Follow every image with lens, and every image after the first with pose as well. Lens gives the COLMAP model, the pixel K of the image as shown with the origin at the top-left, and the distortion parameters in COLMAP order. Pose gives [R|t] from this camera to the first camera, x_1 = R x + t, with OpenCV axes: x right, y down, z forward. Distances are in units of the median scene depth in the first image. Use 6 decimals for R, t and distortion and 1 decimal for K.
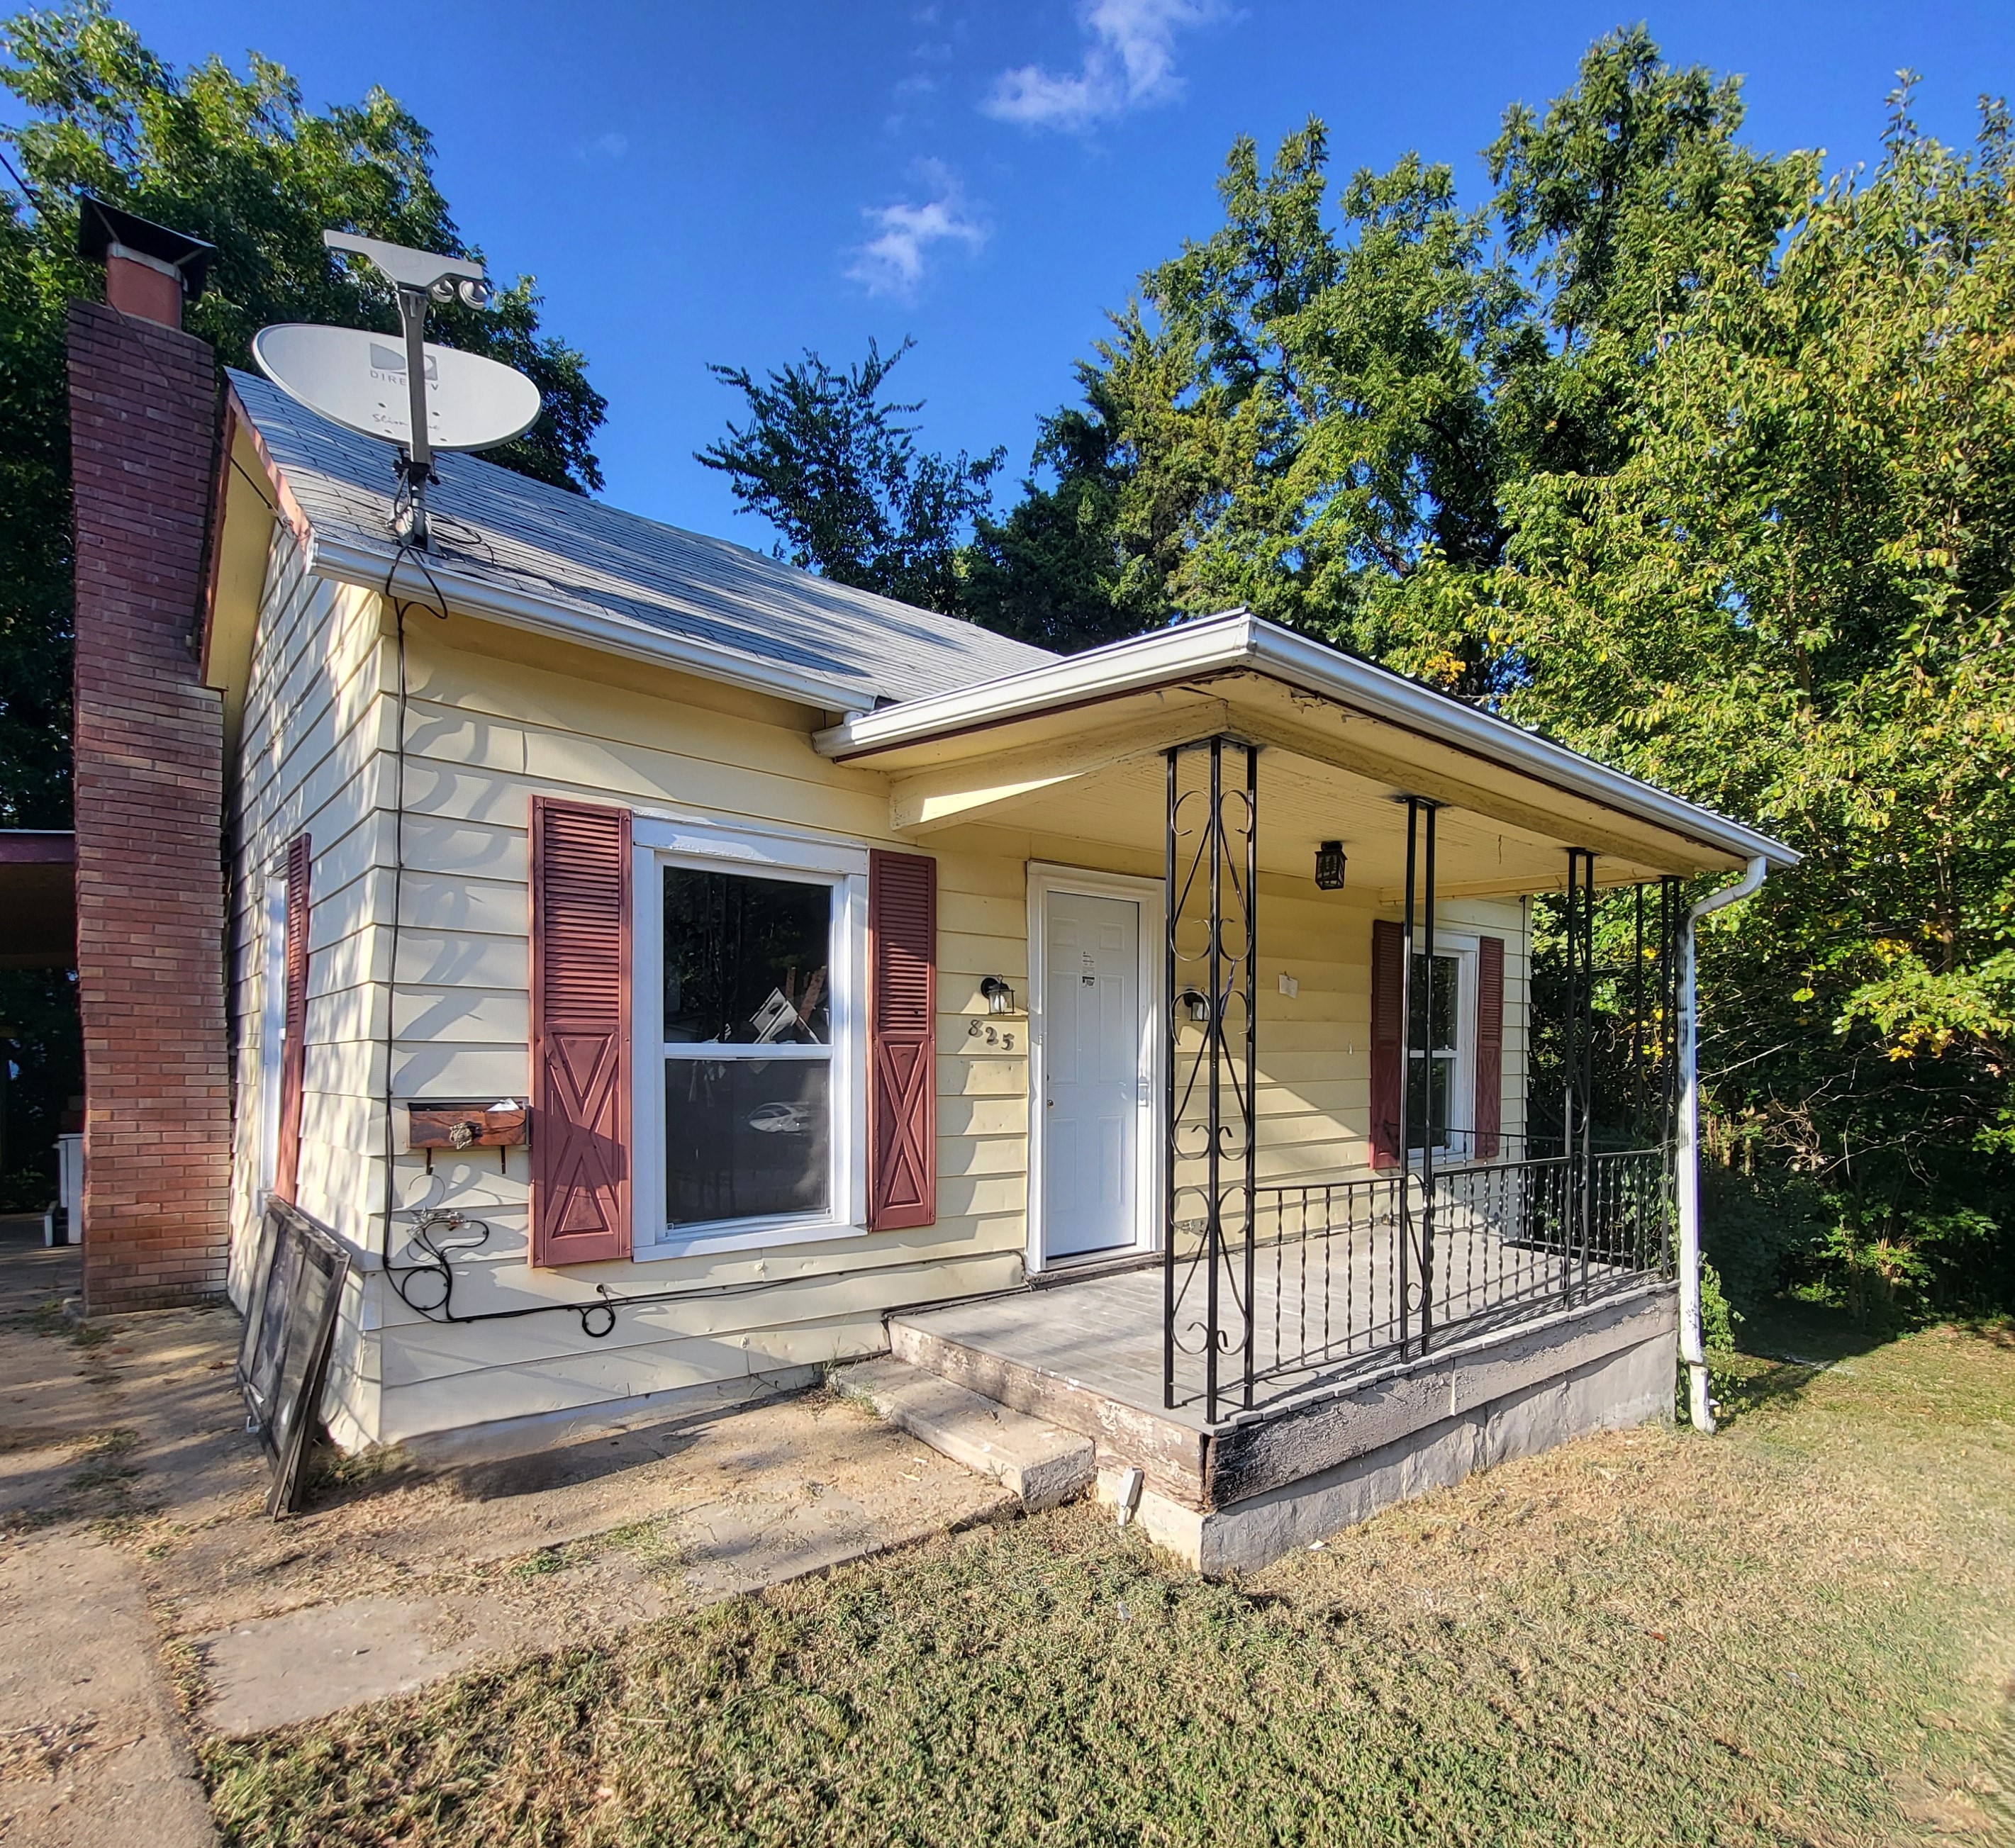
lens RADIAL K [[1078.6, 0, 1020.5], [0, 1078.6, 1083.9], [0, 0, 1]] dist [0.014714, -0.001265]
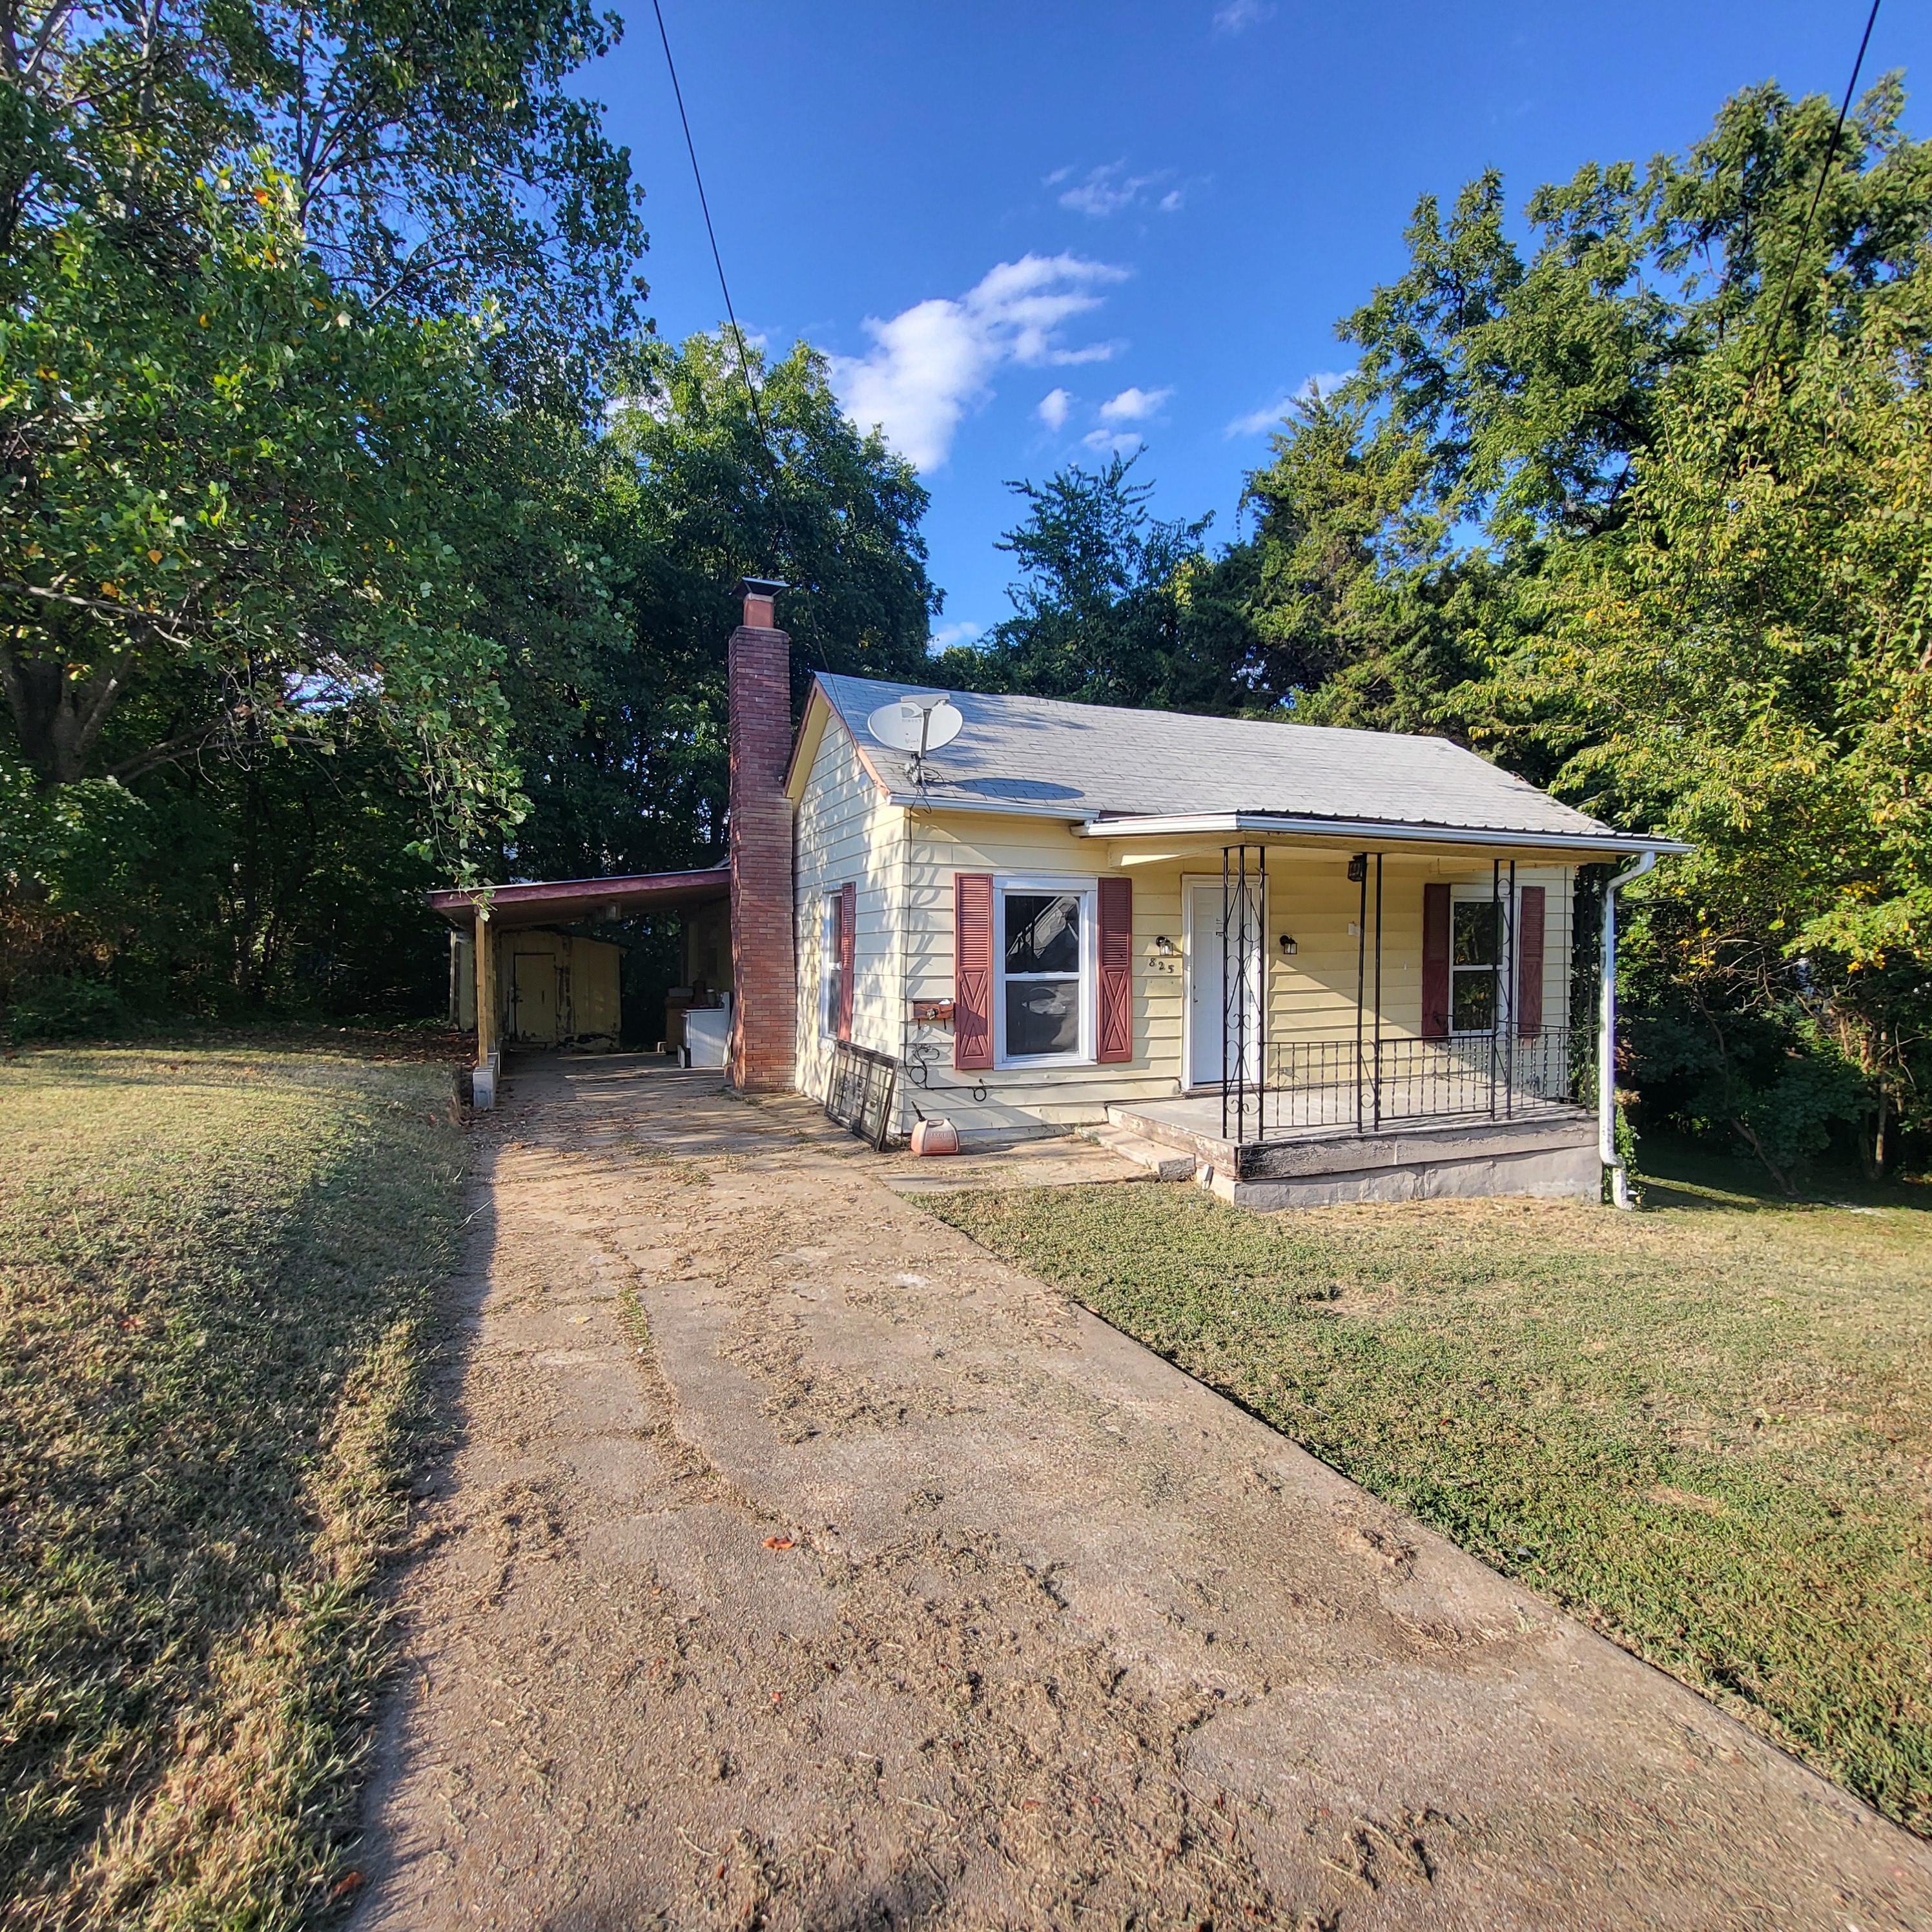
lens RADIAL K [[993.6, 0, 965.6], [0, 993.6, 968.2], [0, 0, 1]] dist [-0.011999, -0.001367]
pose [[0.955020, 0.000040, -0.296541, 0.167551], [-0.000014, 1.000000, 0.000090, -0.041152], [0.296541, -0.000082, 0.955020, -0.819431]]
